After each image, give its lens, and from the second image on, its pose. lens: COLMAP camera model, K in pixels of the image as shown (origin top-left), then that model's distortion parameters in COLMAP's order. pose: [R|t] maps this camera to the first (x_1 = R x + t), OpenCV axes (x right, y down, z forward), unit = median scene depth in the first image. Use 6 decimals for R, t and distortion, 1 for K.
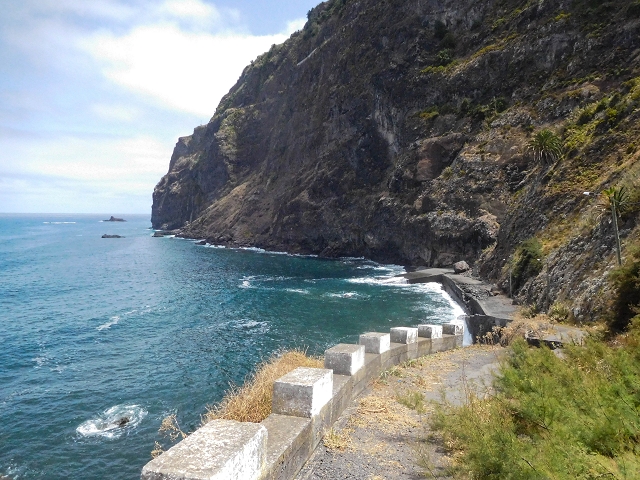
lens RADIAL K [[480.6, 0, 323.1], [0, 480.6, 239.4], [0, 0, 1]] dist [-0.010190, -0.018460]
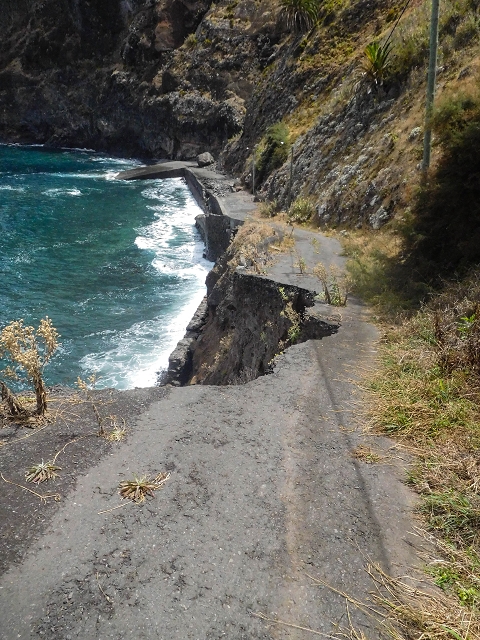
lens RADIAL K [[480.6, 0, 239.2], [0, 480.6, 319.1], [0, 0, 1]] dist [-0.010190, -0.018460]
pose [[0.946648, -0.093596, 0.308378, 0.045373], [-0.024905, 0.932789, 0.359563, 0.012217], [-0.321305, -0.348059, 0.880691, 0.091660]]
